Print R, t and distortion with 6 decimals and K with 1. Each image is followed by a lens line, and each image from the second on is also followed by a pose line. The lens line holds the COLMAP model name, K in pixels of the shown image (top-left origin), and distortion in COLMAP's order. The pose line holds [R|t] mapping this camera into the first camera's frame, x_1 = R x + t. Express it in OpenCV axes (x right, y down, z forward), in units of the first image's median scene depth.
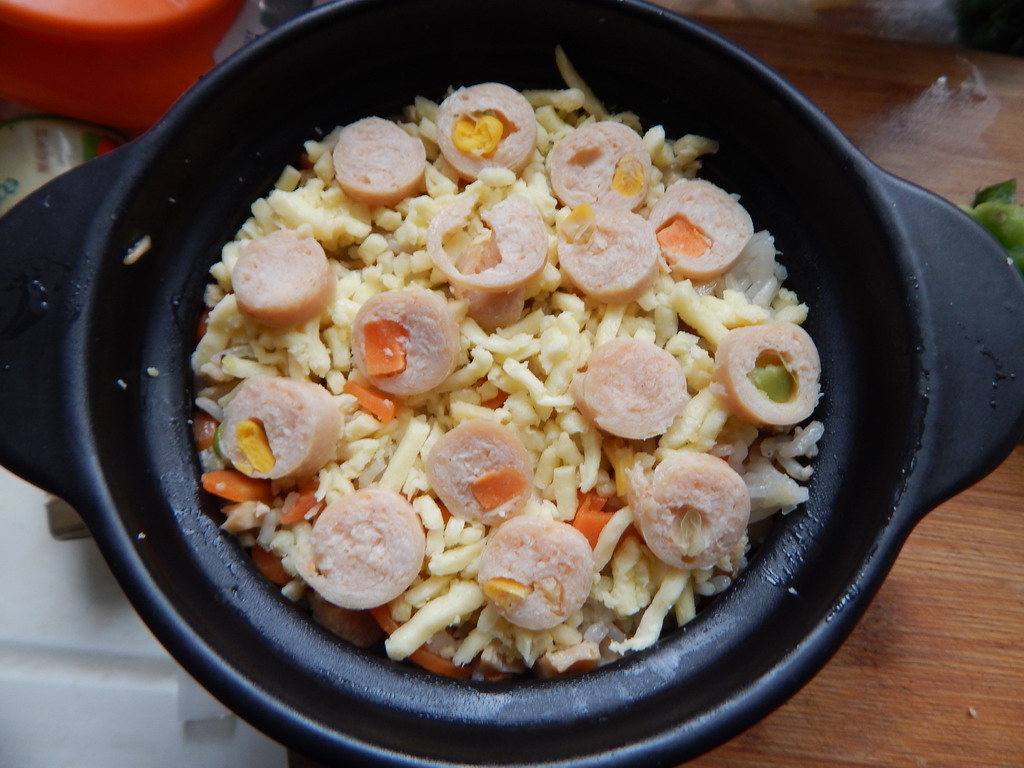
lens RADIAL K [[656.9, 0, 526.3], [0, 656.9, 417.2], [0, 0, 1]] dist [-0.024520, -0.001264]
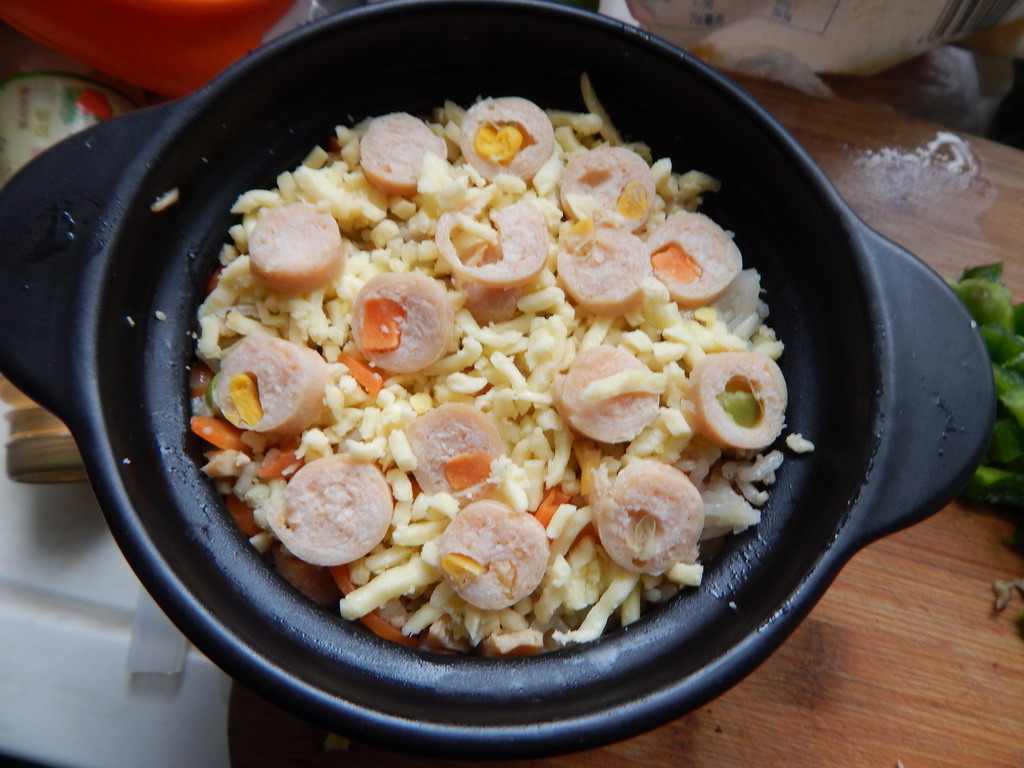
lens RADIAL K [[656.9, 0, 521.3], [0, 656.9, 419.1], [0, 0, 1]] dist [-0.024520, -0.001264]
pose [[0.990186, 0.139680, 0.004625, 0.022956], [-0.139386, 0.989427, -0.040064, 0.055563], [-0.010173, 0.039027, 0.999186, -0.052435]]
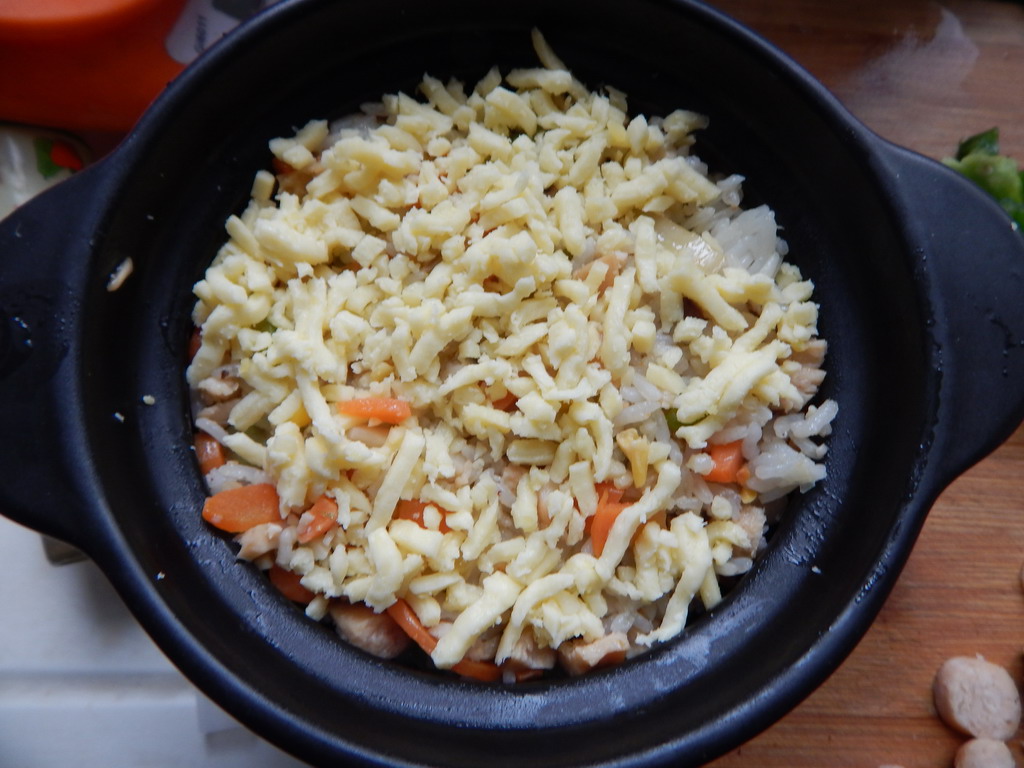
lens RADIAL K [[656.9, 0, 529.5], [0, 656.9, 417.2], [0, 0, 1]] dist [-0.024520, -0.001264]
pose [[0.996507, -0.076047, 0.034516, -0.047934], [0.074047, 0.995685, 0.055931, -0.054433], [-0.038621, -0.053179, 0.997838, 0.019013]]
